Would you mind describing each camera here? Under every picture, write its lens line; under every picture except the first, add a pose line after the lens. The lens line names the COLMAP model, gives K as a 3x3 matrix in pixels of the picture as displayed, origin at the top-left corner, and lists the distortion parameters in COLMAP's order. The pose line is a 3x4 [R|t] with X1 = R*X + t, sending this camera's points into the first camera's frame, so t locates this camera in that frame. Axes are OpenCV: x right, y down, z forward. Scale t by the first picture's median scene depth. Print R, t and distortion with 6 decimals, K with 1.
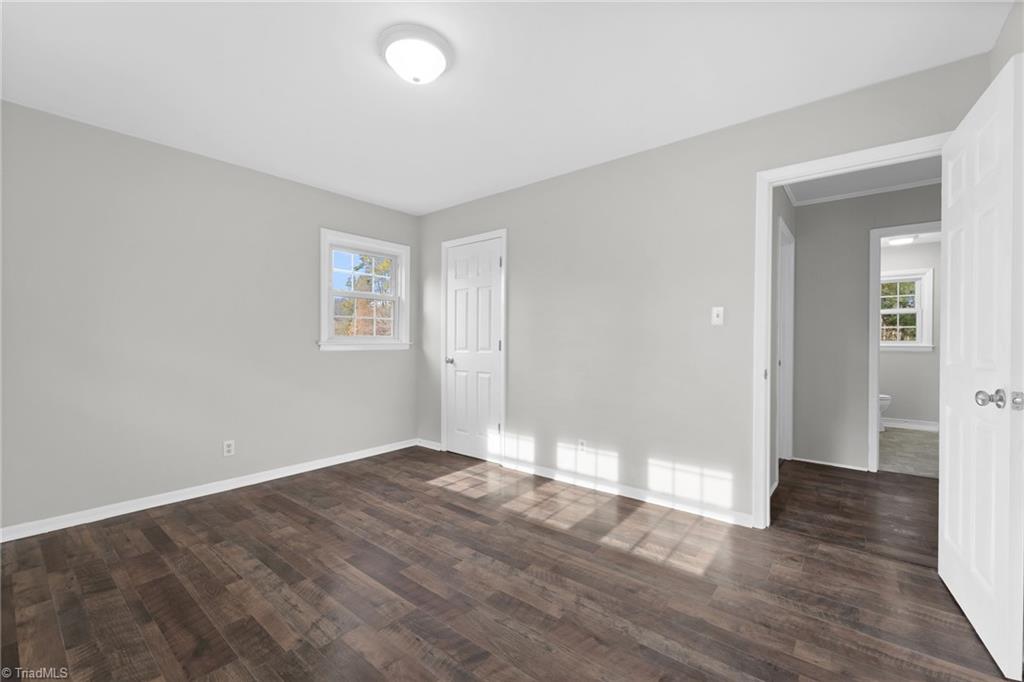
lens RADIAL K [[424.7, 0, 510.4], [0, 424.7, 345.7], [0, 0, 1]] dist [-0.000992, -0.002754]
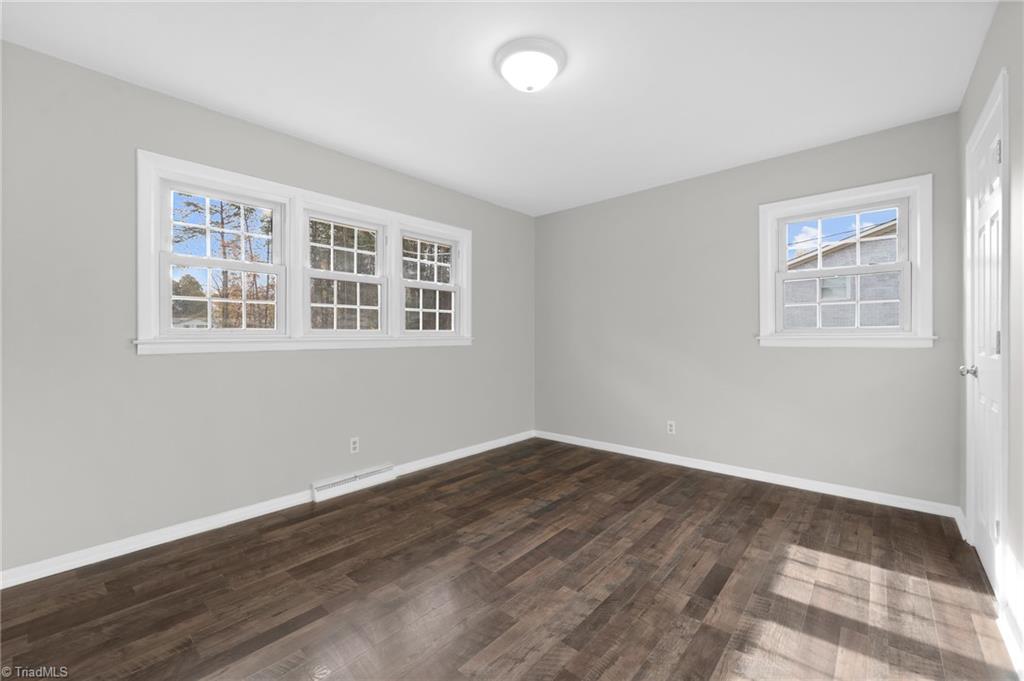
lens RADIAL K [[416.7, 0, 510.5], [0, 416.7, 338.1], [0, 0, 1]] dist [-0.002469, -0.002035]
pose [[-0.037984, 0.002597, -0.999275, 0.580261], [-0.004272, 0.999987, 0.002761, -0.005947], [0.999269, 0.004374, -0.037973, 0.709684]]
